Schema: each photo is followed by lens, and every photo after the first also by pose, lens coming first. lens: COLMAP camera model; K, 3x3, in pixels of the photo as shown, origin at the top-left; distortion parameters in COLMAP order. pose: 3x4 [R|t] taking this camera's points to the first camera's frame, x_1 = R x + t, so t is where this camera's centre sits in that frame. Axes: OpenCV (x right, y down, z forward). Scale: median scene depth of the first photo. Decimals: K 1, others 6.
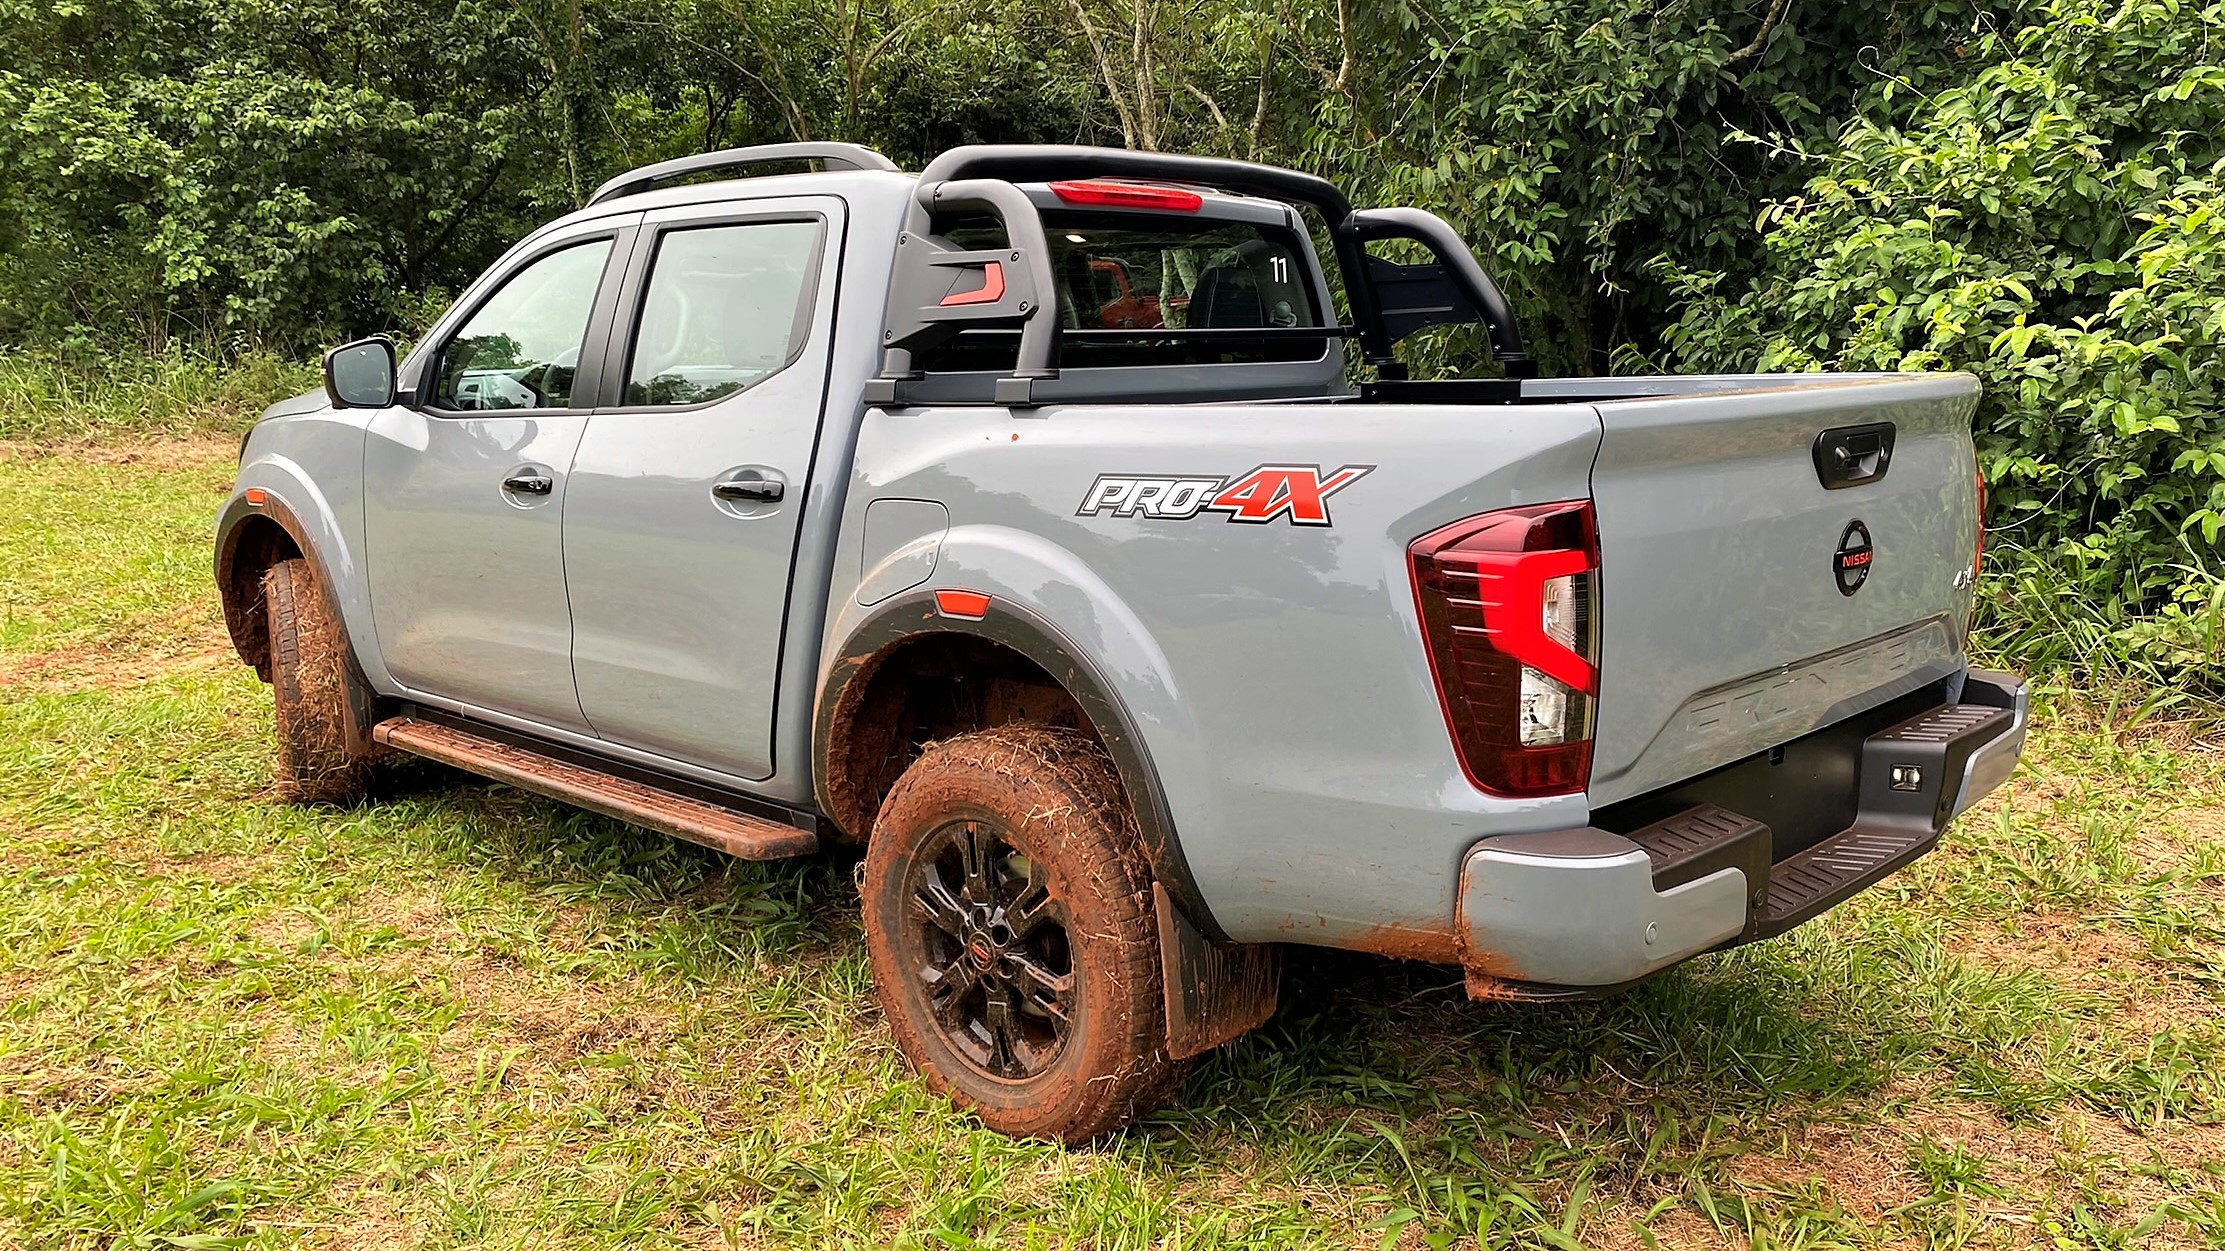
lens RADIAL K [[1852.8, 0, 1144.8], [0, 1852.8, 622.5], [0, 0, 1]] dist [0.056274, -0.073777]
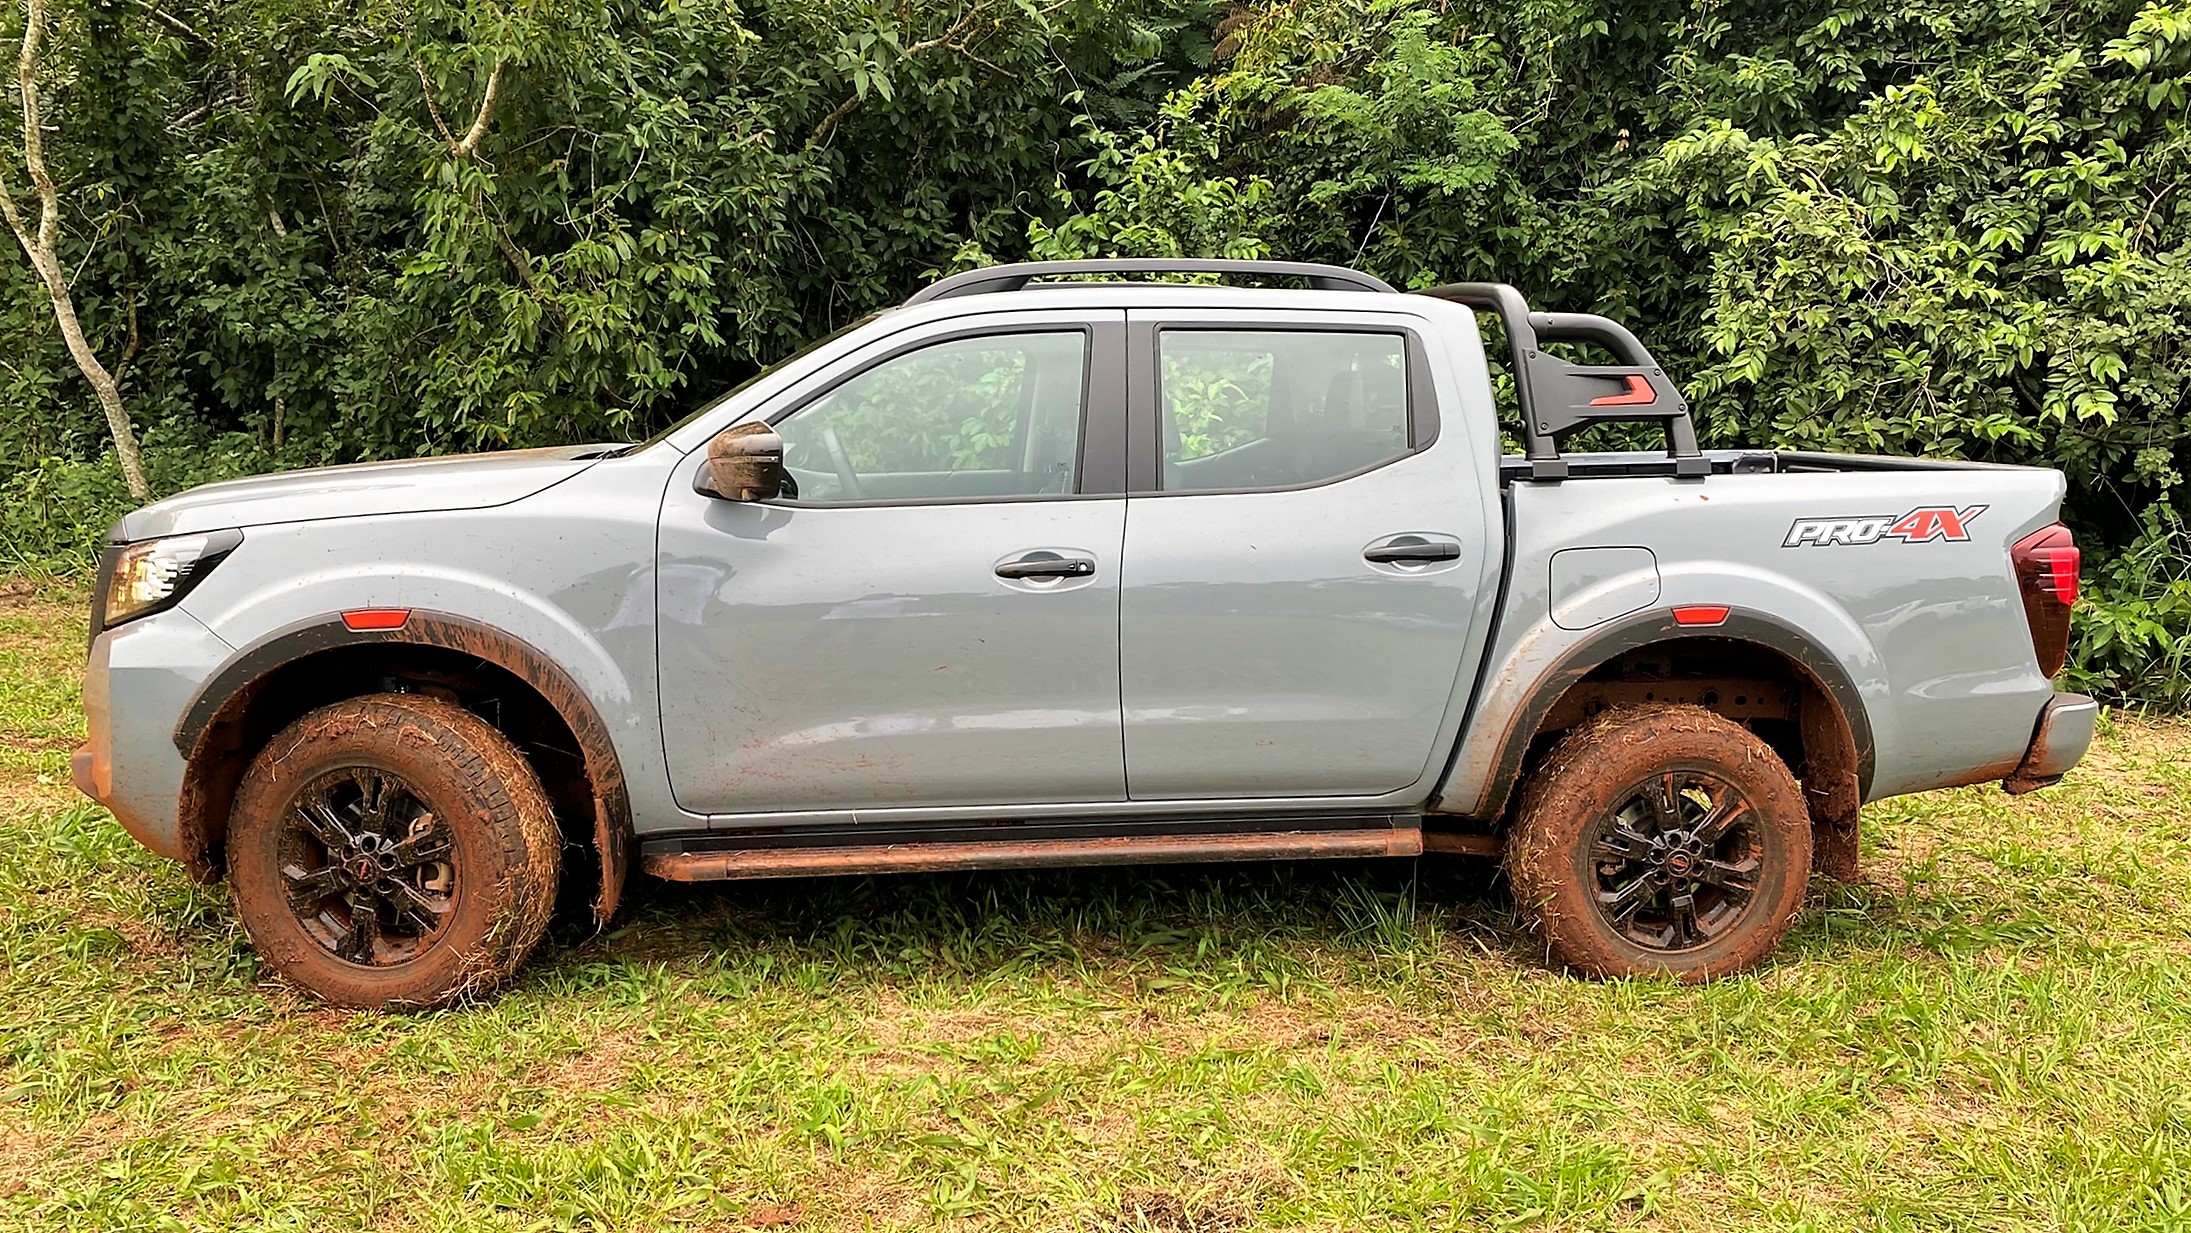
lens RADIAL K [[1824.5, 0, 1127.3], [0, 1824.5, 613.5], [0, 0, 1]] dist [0.056274, -0.073777]
pose [[0.608375, -0.080952, 0.789511, -1.417540], [0.107571, 0.994015, 0.019030, -0.082066], [-0.786326, 0.073351, 0.613442, 0.456167]]
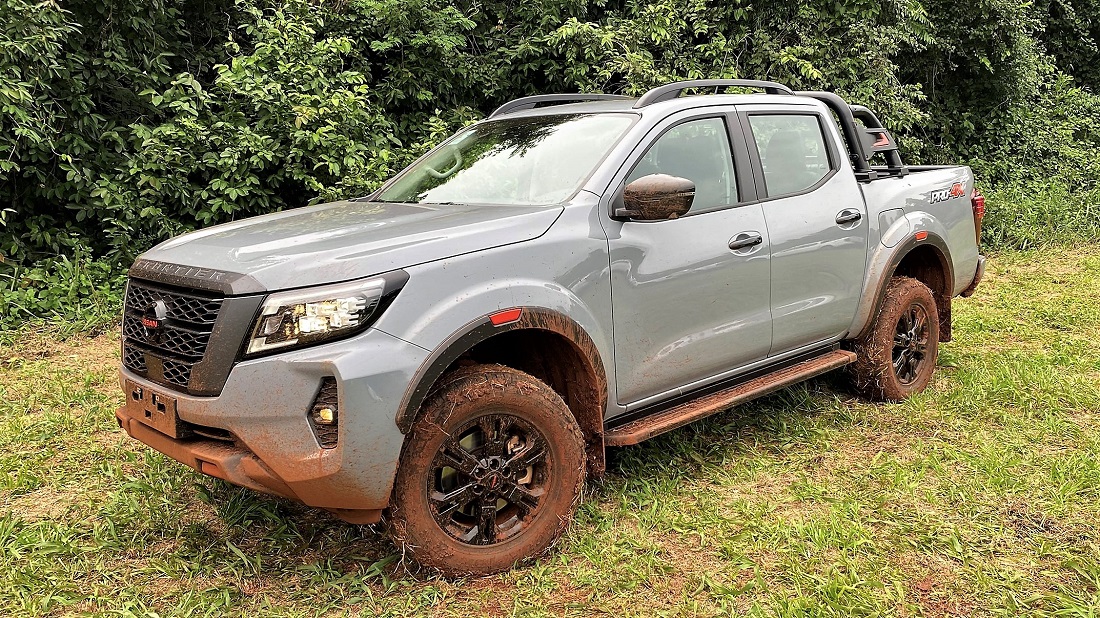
lens RADIAL K [[916.0, 0, 566.0], [0, 916.0, 307.5], [0, 0, 1]] dist [0.056274, -0.073777]
pose [[0.033193, -0.164508, 0.985817, -1.670783], [0.191618, 0.969110, 0.155268, -0.249556], [-0.980908, 0.183746, 0.063691, 1.469107]]
